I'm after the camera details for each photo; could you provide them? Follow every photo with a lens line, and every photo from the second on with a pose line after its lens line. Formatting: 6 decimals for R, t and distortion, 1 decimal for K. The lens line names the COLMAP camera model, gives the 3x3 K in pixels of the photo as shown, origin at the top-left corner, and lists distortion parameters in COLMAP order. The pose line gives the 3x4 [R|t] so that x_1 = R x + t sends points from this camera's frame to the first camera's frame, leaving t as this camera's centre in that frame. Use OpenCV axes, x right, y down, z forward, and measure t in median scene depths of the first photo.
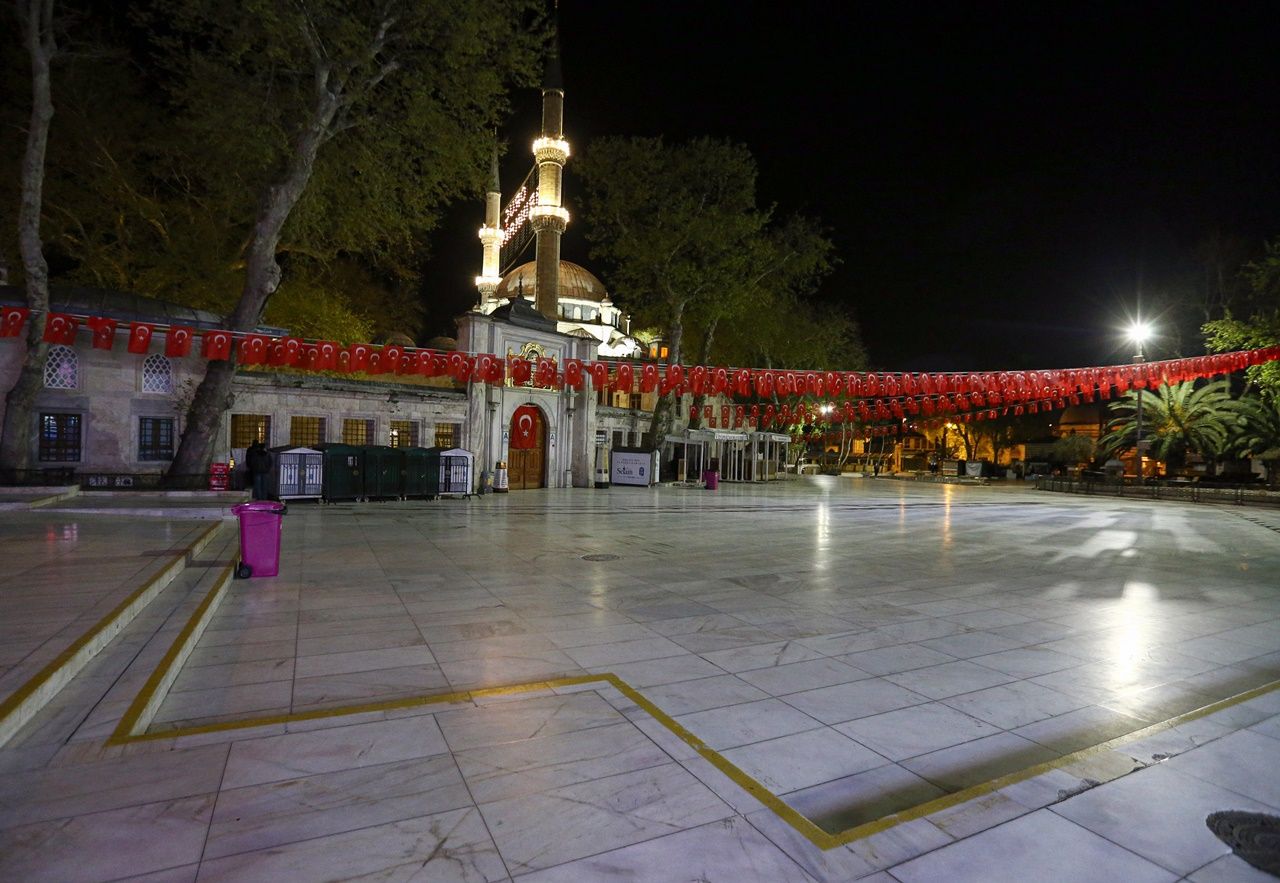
lens RADIAL K [[641.1, 0, 616.2], [0, 641.1, 442.2], [0, 0, 1]] dist [-0.053923, 0.023605]
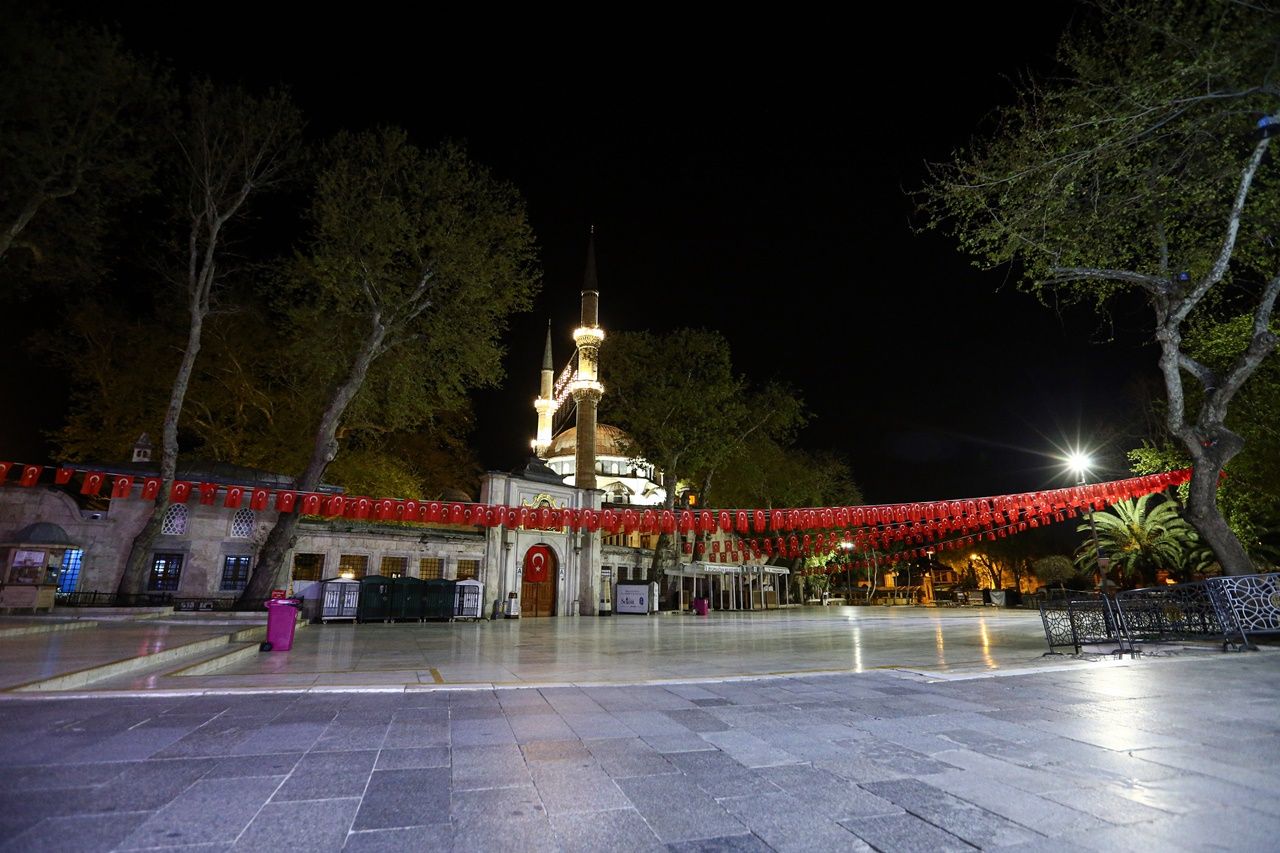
lens RADIAL K [[599.5, 0, 640.0], [0, 599.5, 426.5], [0, 0, 1]] dist [-0.062091, 0.033789]
pose [[0.997546, -0.043365, -0.054974, 0.113525], [0.027311, 0.963922, -0.264780, 0.028075], [0.064472, 0.262629, 0.962741, -0.122240]]
